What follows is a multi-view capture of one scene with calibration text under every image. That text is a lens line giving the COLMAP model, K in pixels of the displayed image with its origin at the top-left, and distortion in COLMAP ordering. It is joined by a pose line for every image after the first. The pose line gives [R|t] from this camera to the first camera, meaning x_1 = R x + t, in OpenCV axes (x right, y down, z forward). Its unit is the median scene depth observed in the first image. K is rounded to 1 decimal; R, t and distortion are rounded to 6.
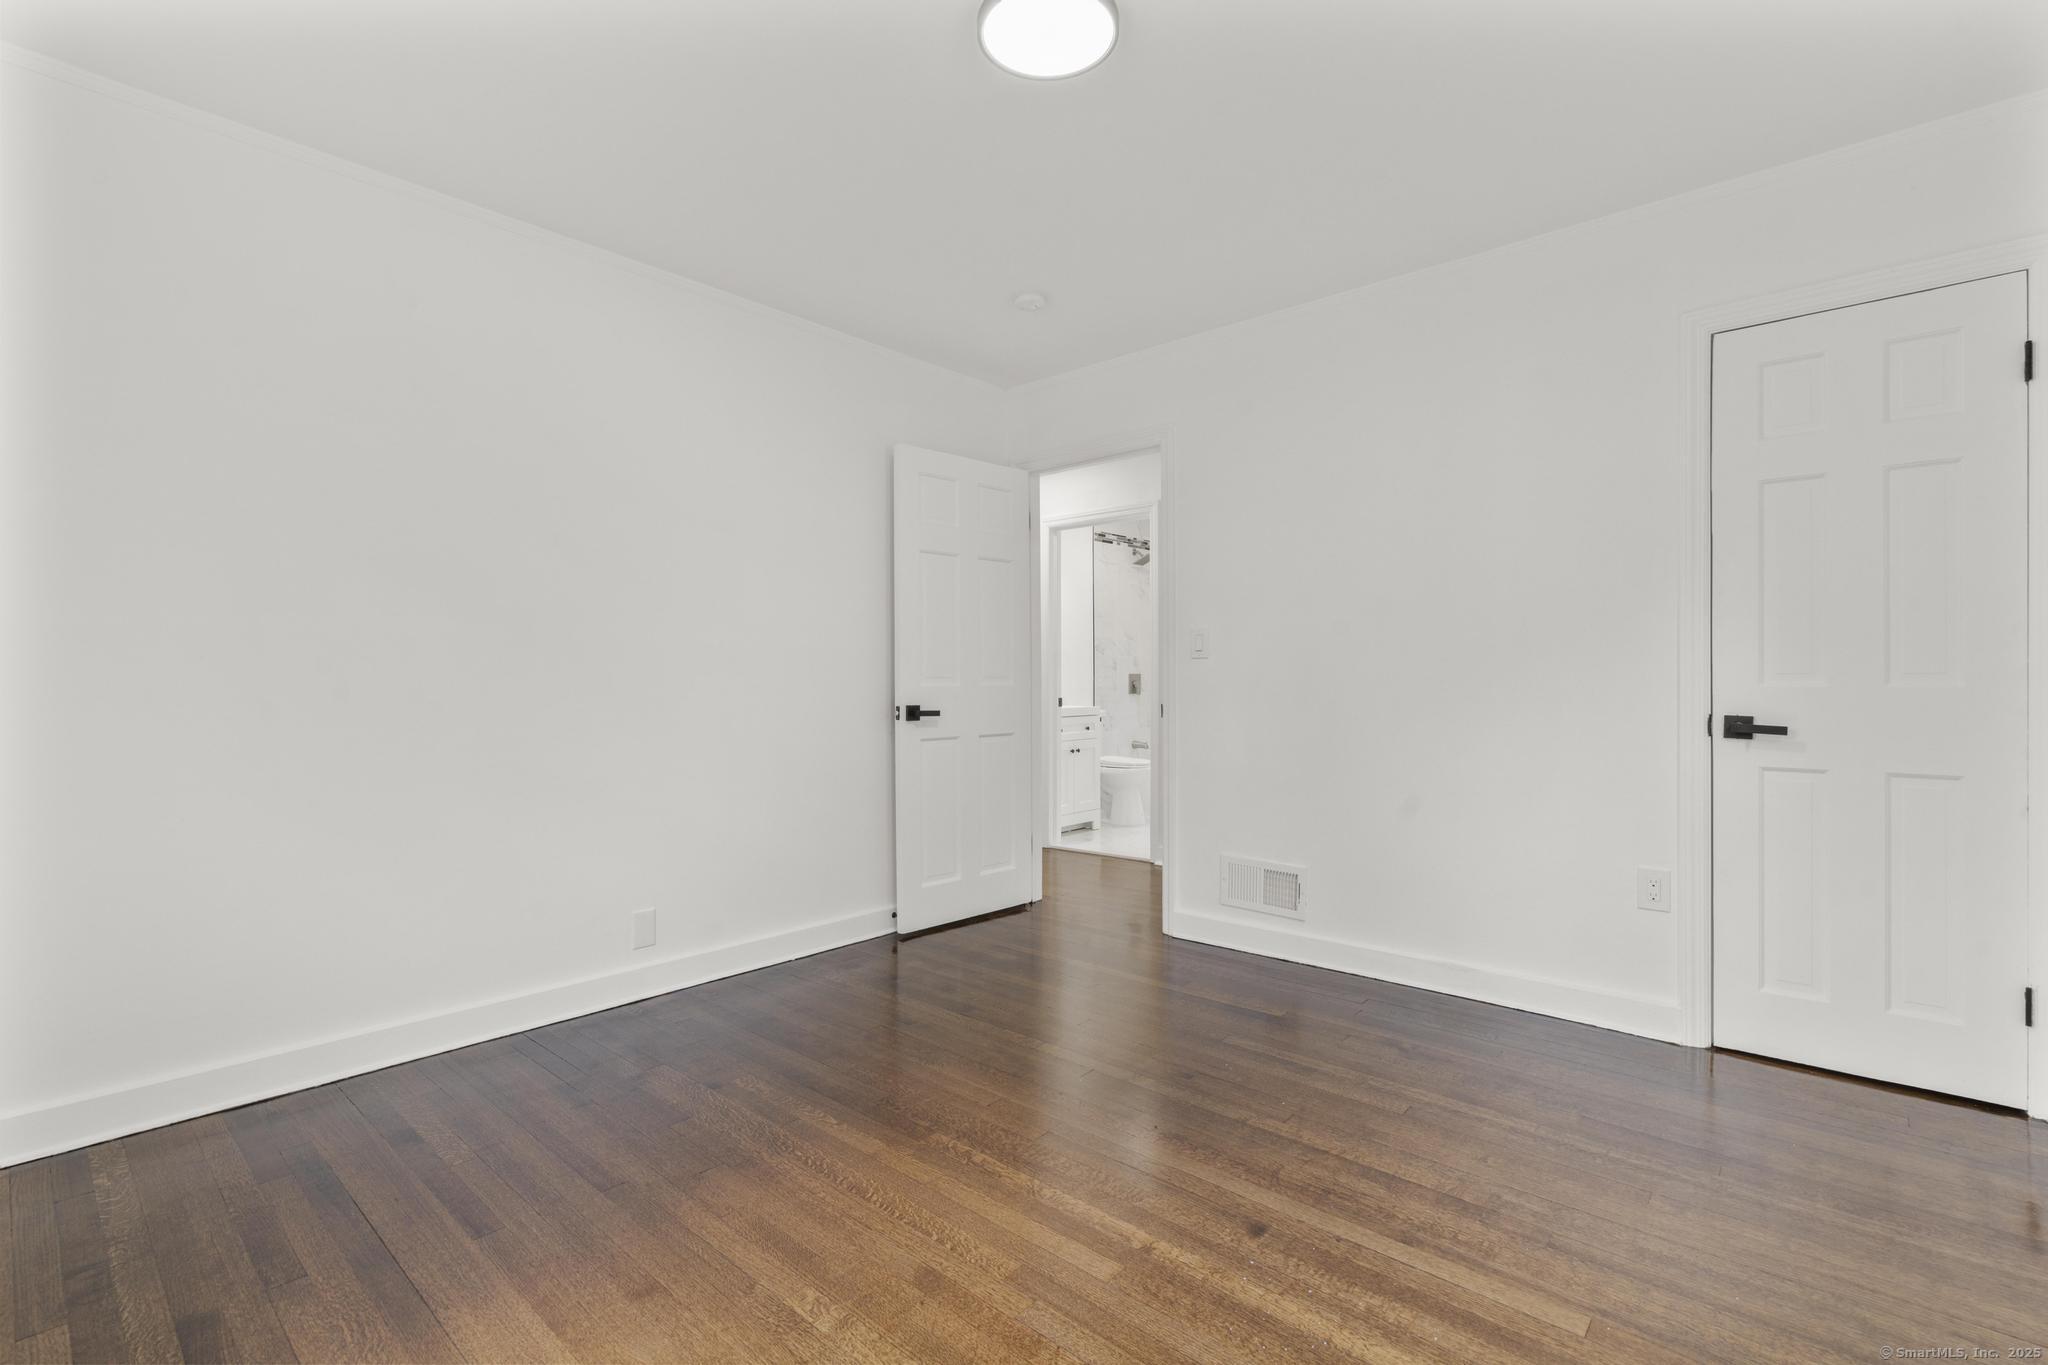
lens RADIAL K [[921.1, 0, 1015.9], [0, 921.1, 677.7], [0, 0, 1]] dist [-0.002461, 0.000217]
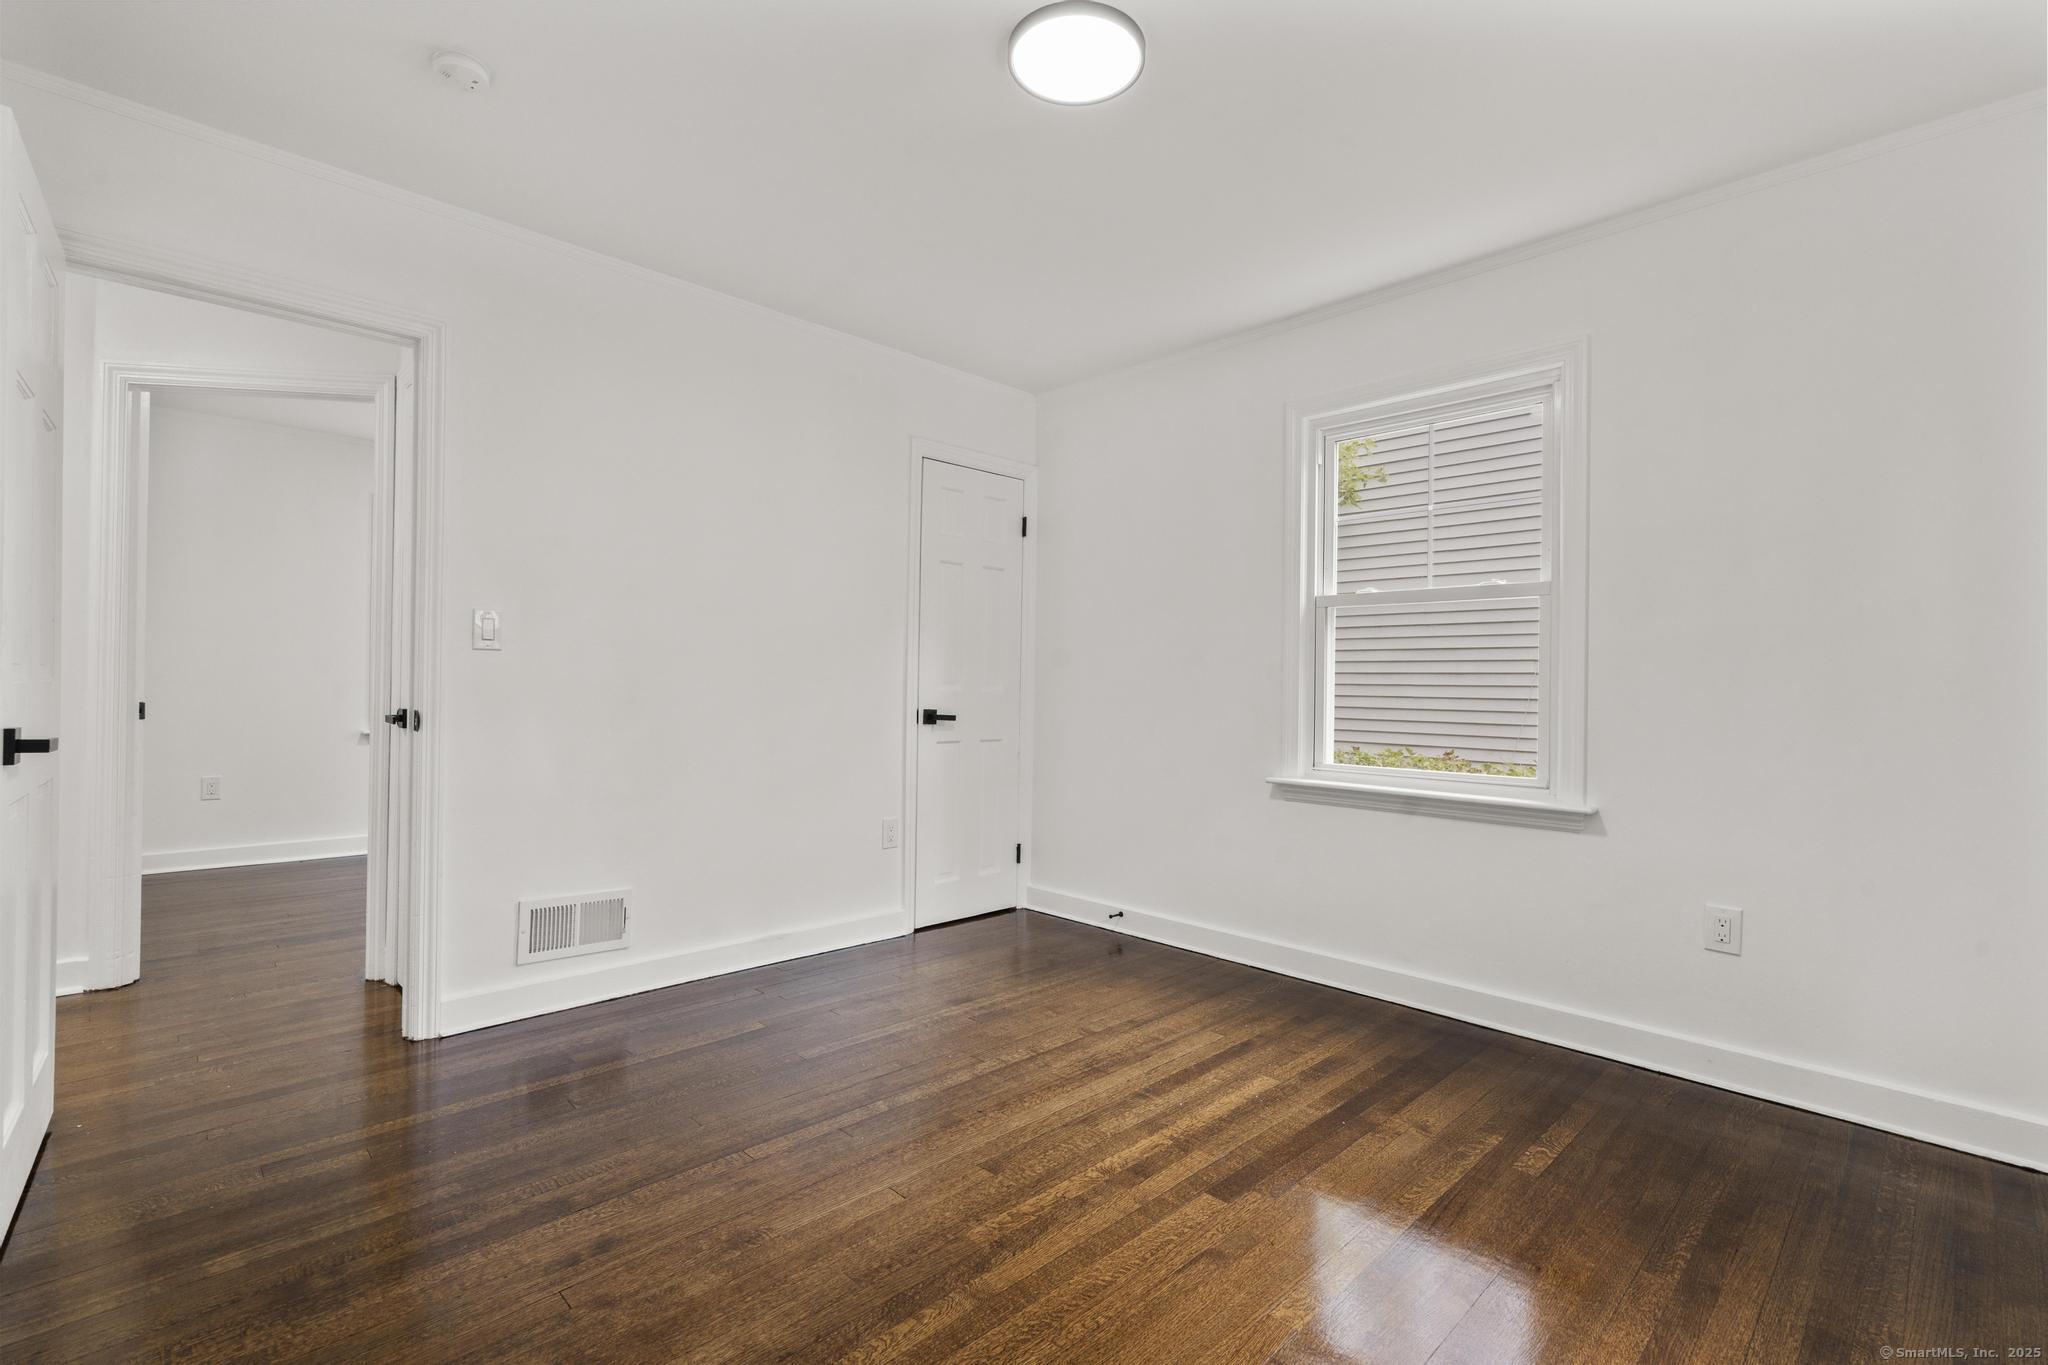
lens RADIAL K [[920.9, 0, 1024.0], [0, 920.9, 682.5], [0, 0, 1]] dist [-0.000951, 0.000038]
pose [[0.060381, 0.011455, 0.998110, -0.739412], [-0.020593, 0.999736, -0.010228, 0.008935], [-0.997963, -0.019936, 0.060601, 0.741813]]
